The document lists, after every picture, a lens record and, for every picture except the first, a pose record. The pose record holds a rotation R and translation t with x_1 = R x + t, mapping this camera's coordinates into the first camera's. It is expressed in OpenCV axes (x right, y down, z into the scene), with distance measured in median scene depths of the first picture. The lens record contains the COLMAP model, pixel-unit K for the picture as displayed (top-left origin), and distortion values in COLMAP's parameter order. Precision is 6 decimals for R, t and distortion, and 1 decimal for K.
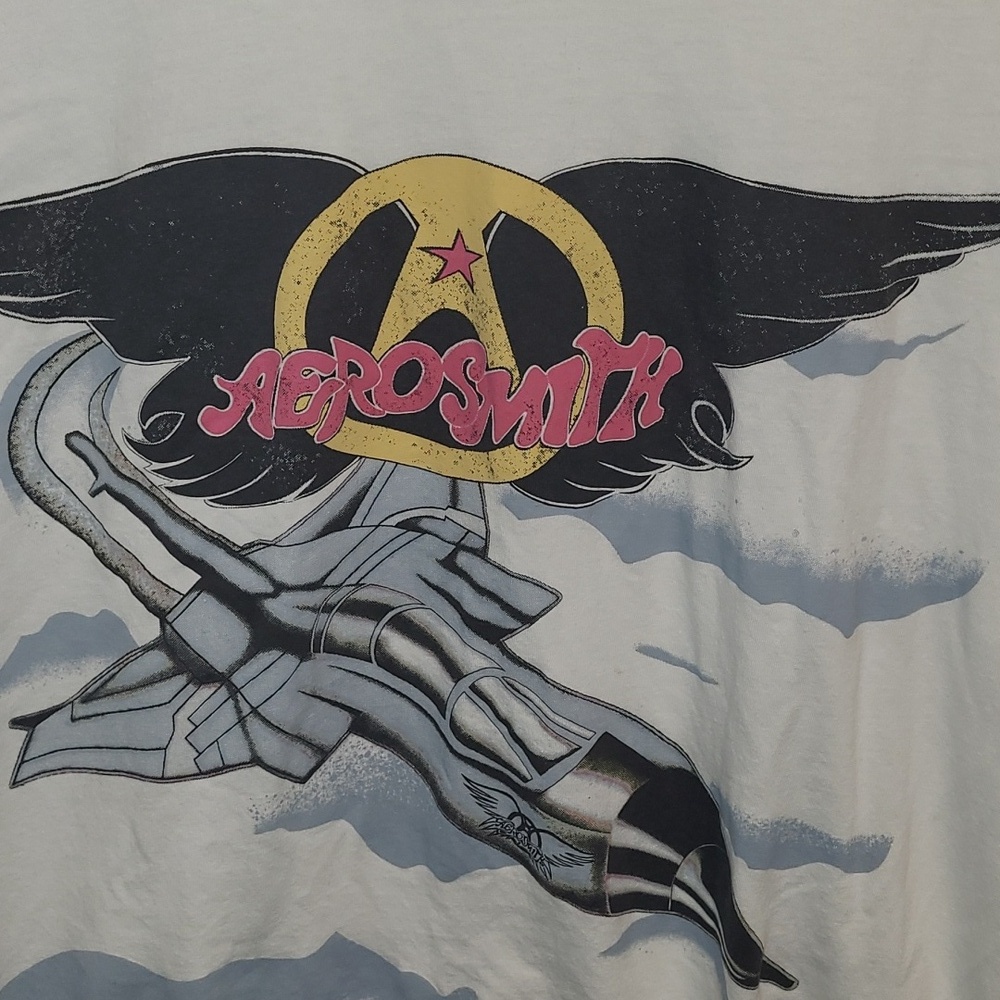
lens RADIAL K [[1690.4, 0, 500.0], [0, 1690.4, 500.0], [0, 0, 1]] dist [0.021625, -0.032063]
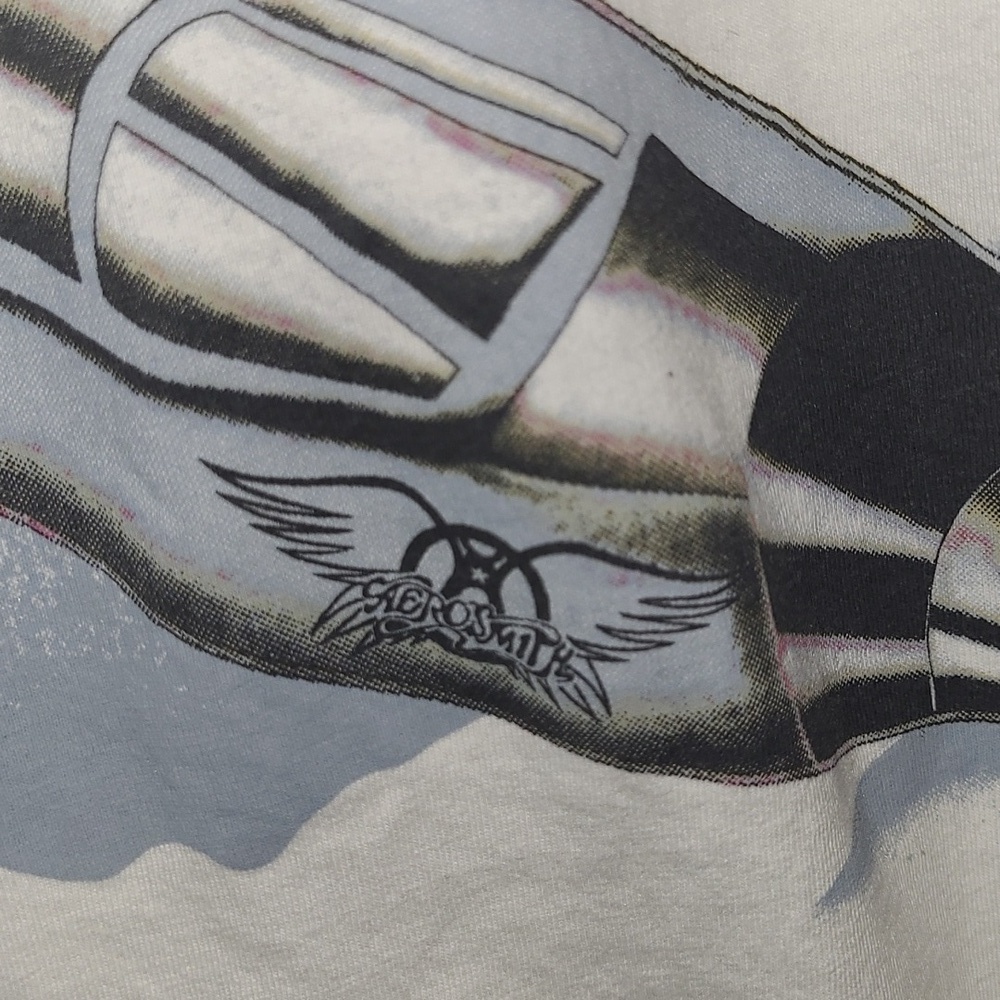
lens RADIAL K [[1690.4, 0, 500.0], [0, 1690.4, 500.0], [0, 0, 1]] dist [0.021625, -0.032063]
pose [[0.926202, -0.298168, 0.230748, -0.045321], [0.306258, 0.951948, 0.000796, 0.192701], [-0.219898, 0.069931, 0.973013, 0.757424]]
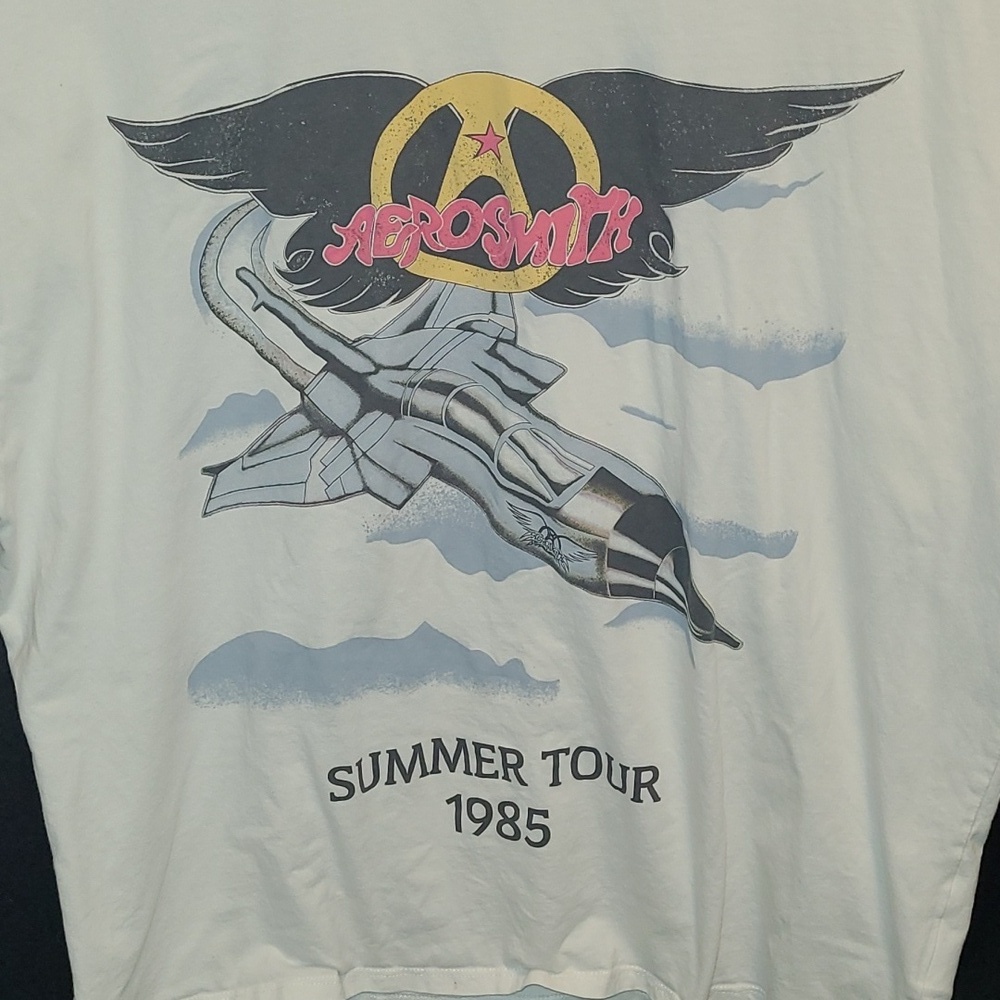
lens RADIAL K [[1684.2, 0, 518.4], [0, 1684.2, 482.0], [0, 0, 1]] dist [0.032783, -0.118723]
pose [[0.997780, -0.019768, -0.063594, 0.085170], [0.019721, 0.999805, -0.001373, 0.155614], [0.063609, 0.000116, 0.997975, -0.477889]]
